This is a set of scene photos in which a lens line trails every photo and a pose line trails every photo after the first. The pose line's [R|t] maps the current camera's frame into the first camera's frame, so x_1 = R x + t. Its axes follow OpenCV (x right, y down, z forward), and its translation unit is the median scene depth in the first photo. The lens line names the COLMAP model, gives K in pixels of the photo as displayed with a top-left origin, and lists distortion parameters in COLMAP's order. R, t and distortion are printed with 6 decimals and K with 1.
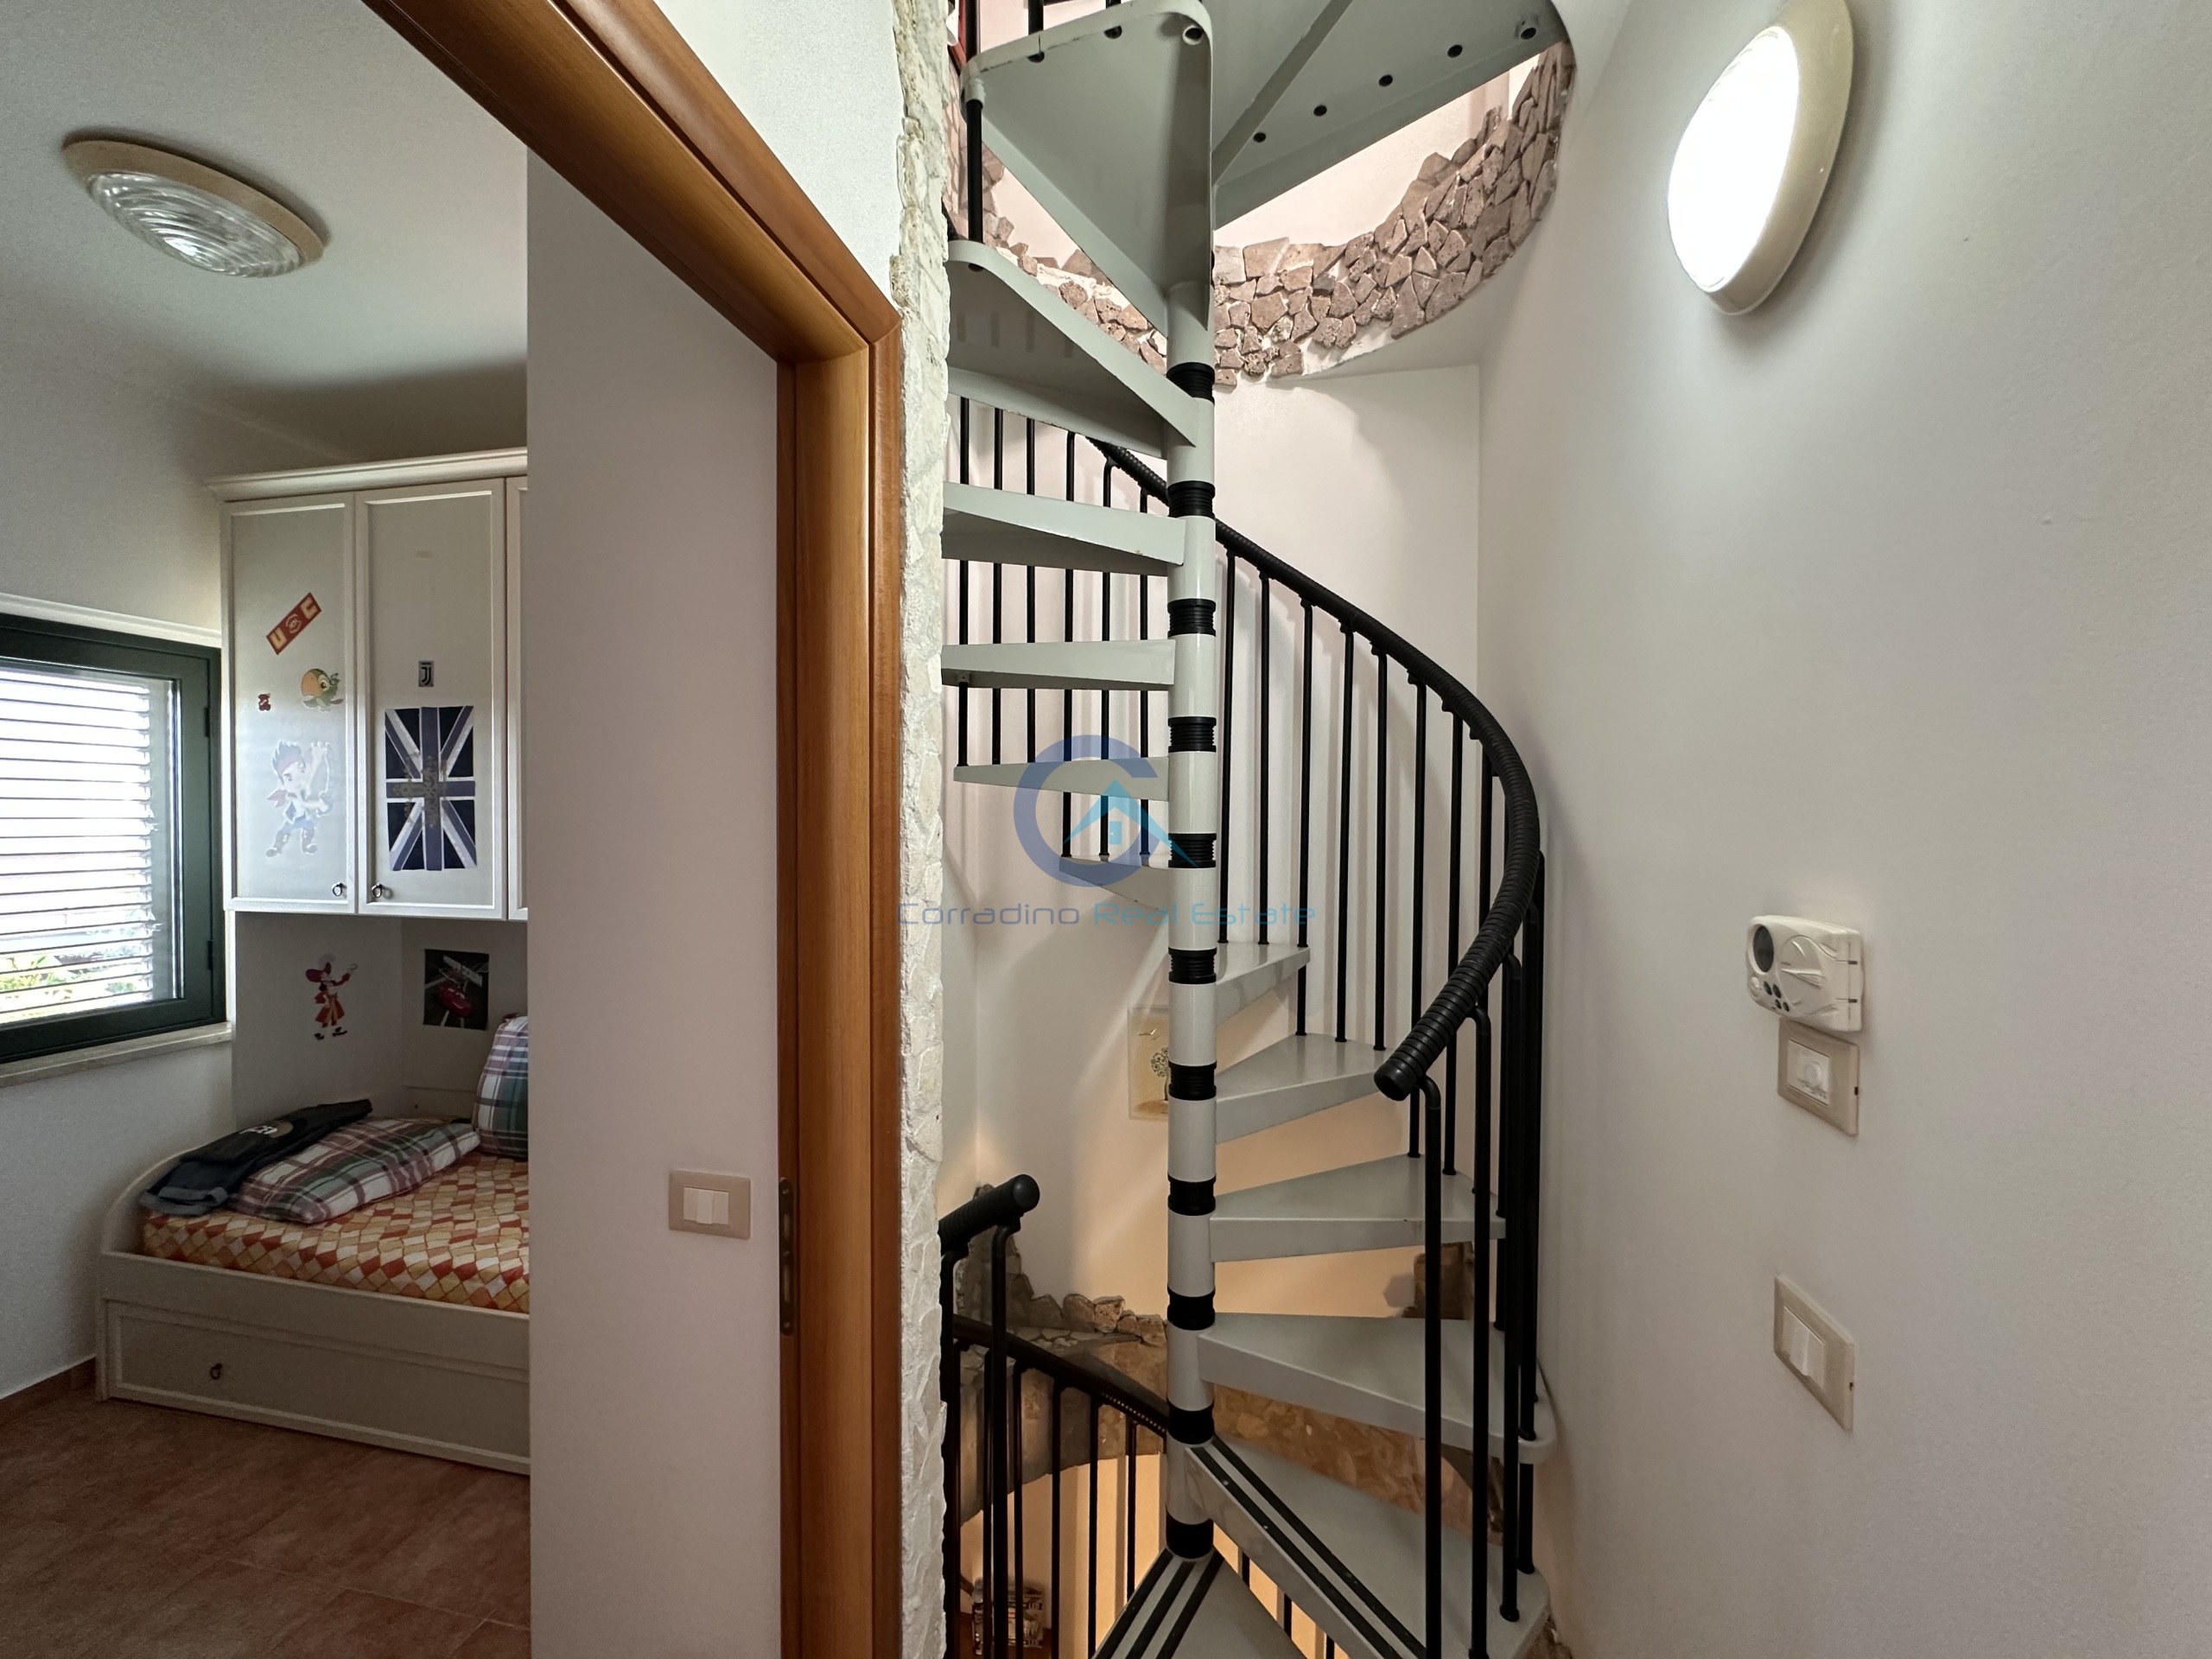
lens RADIAL K [[892.8, 0, 1108.6], [0, 892.8, 832.2], [0, 0, 1]] dist [-0.005381, 0.000488]
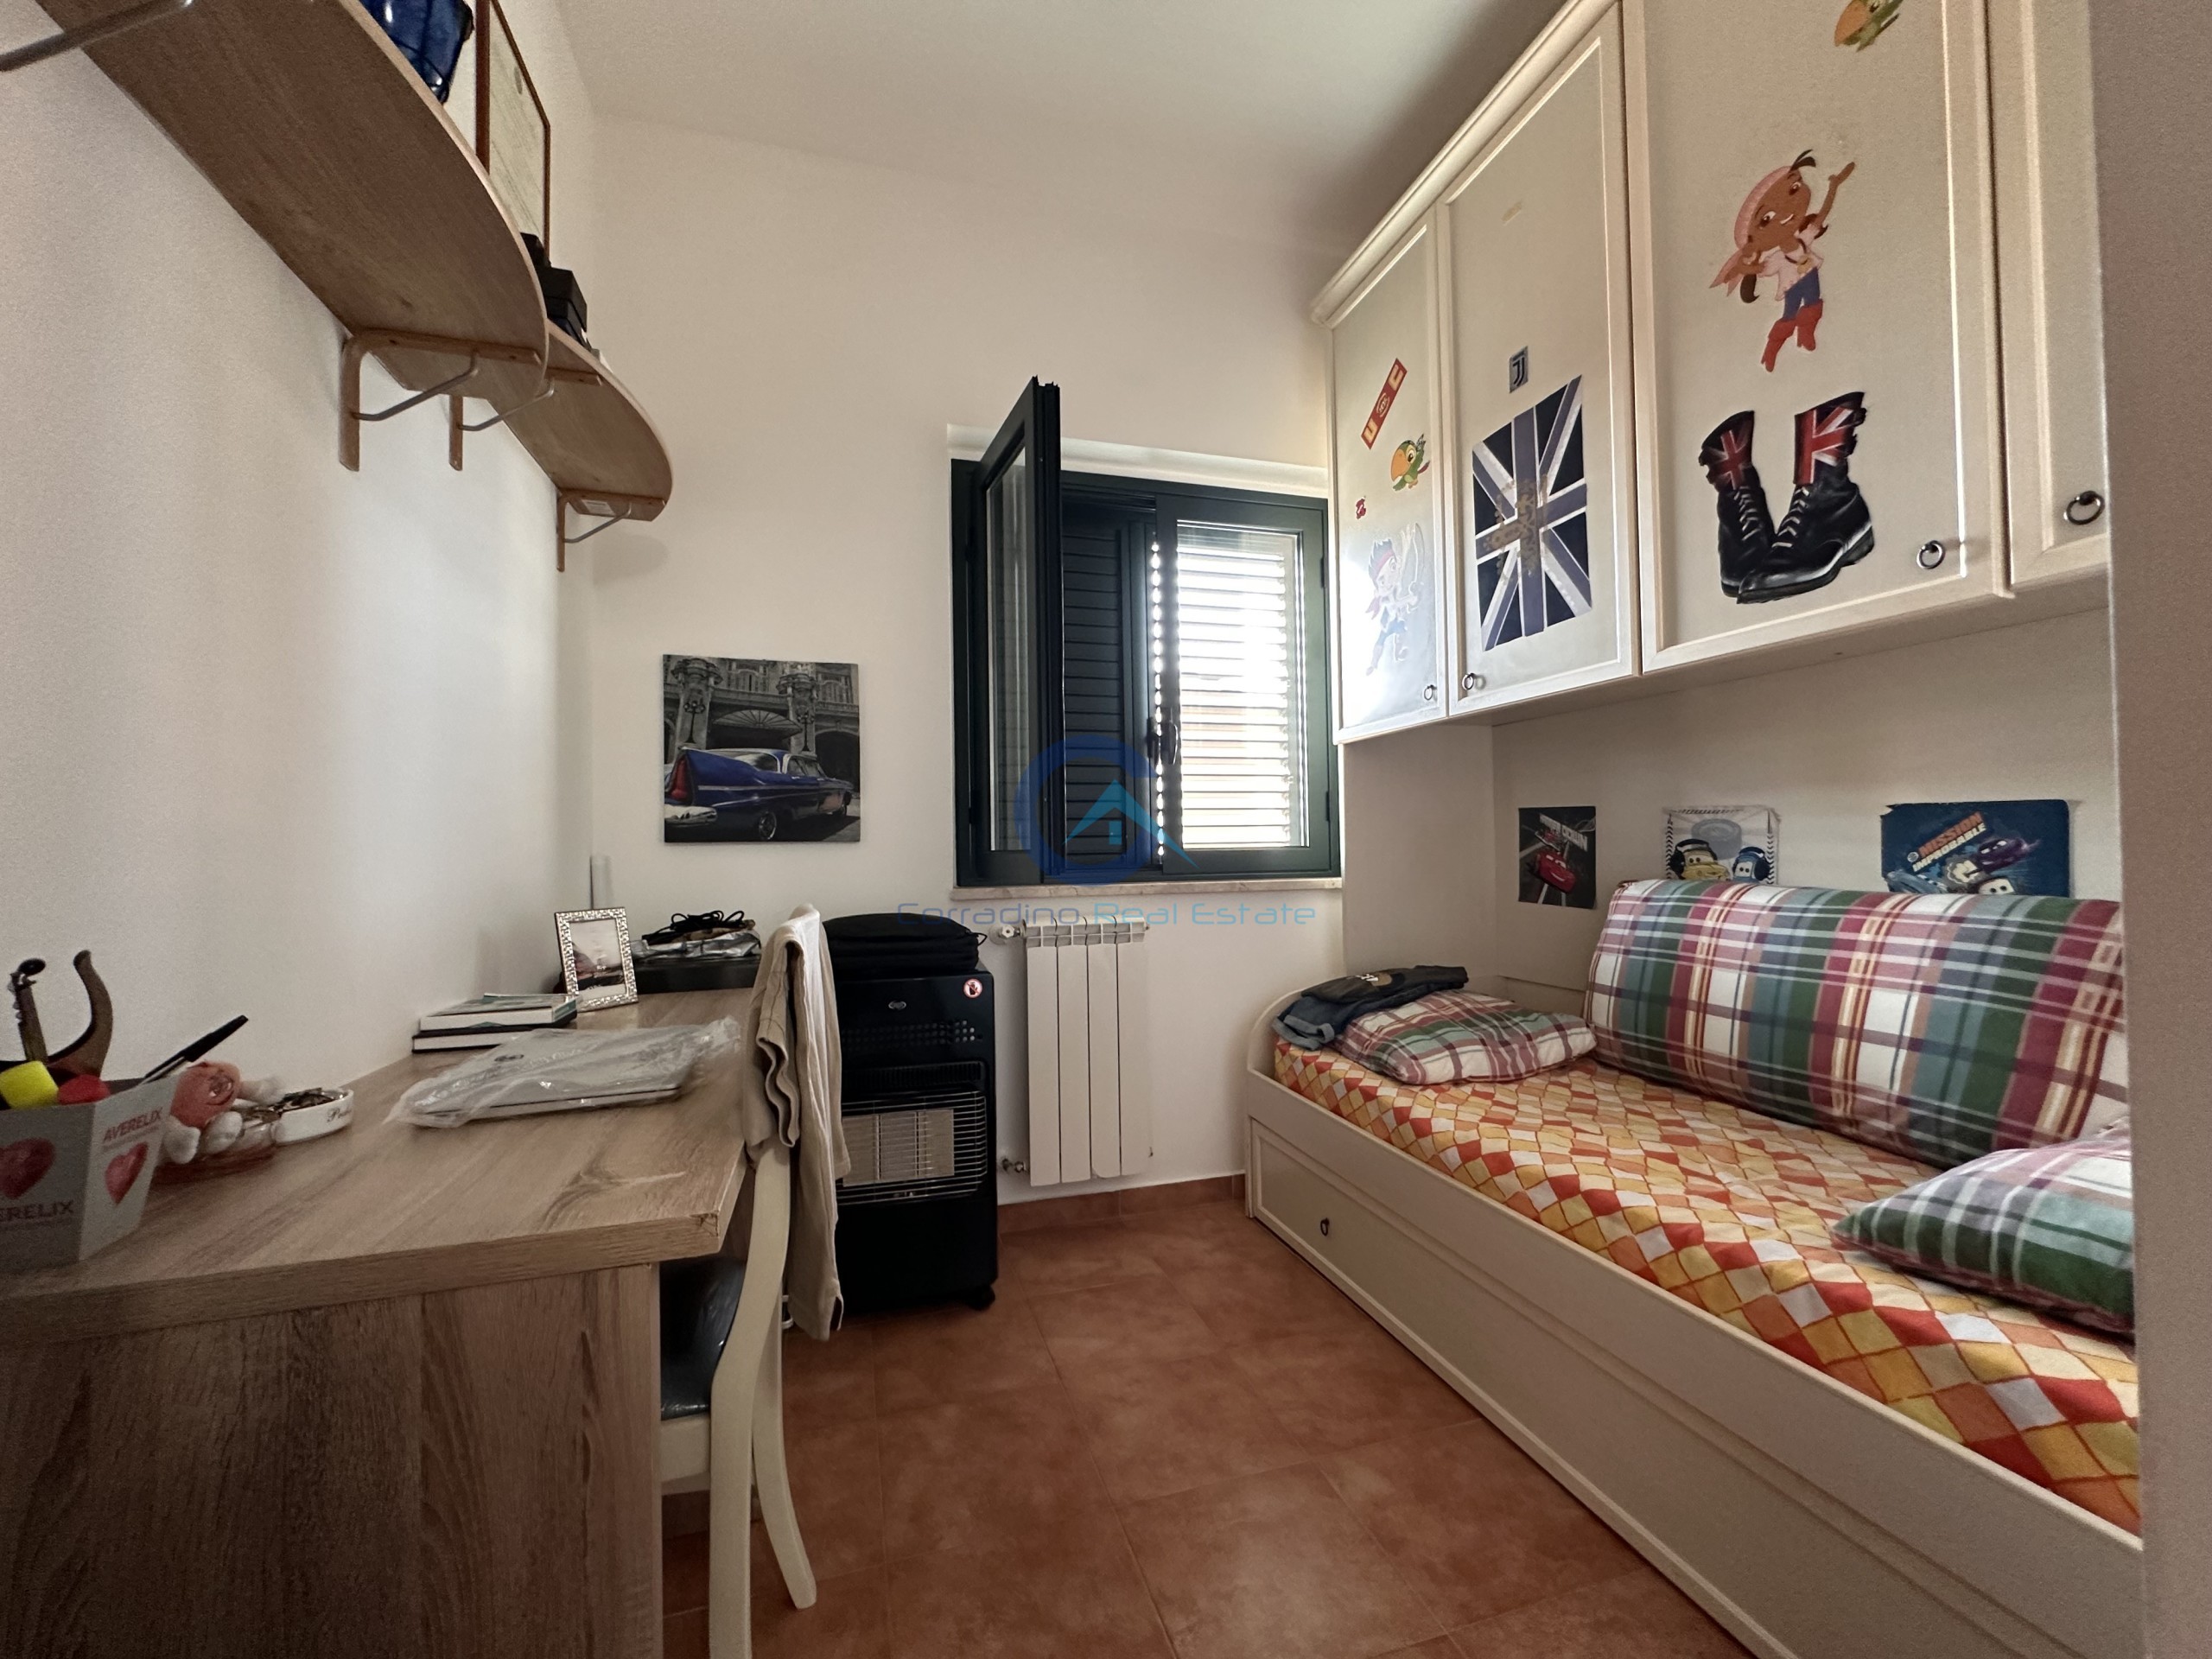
lens RADIAL K [[889.5, 0, 1106.0], [0, 889.5, 829.5], [0, 0, 1]] dist [-0.001473, 0.000273]
pose [[0.476202, -0.031307, -0.878778, -0.299635], [0.005355, 0.999451, -0.032704, 0.225974], [0.879319, 0.010868, 0.476108, 0.359261]]
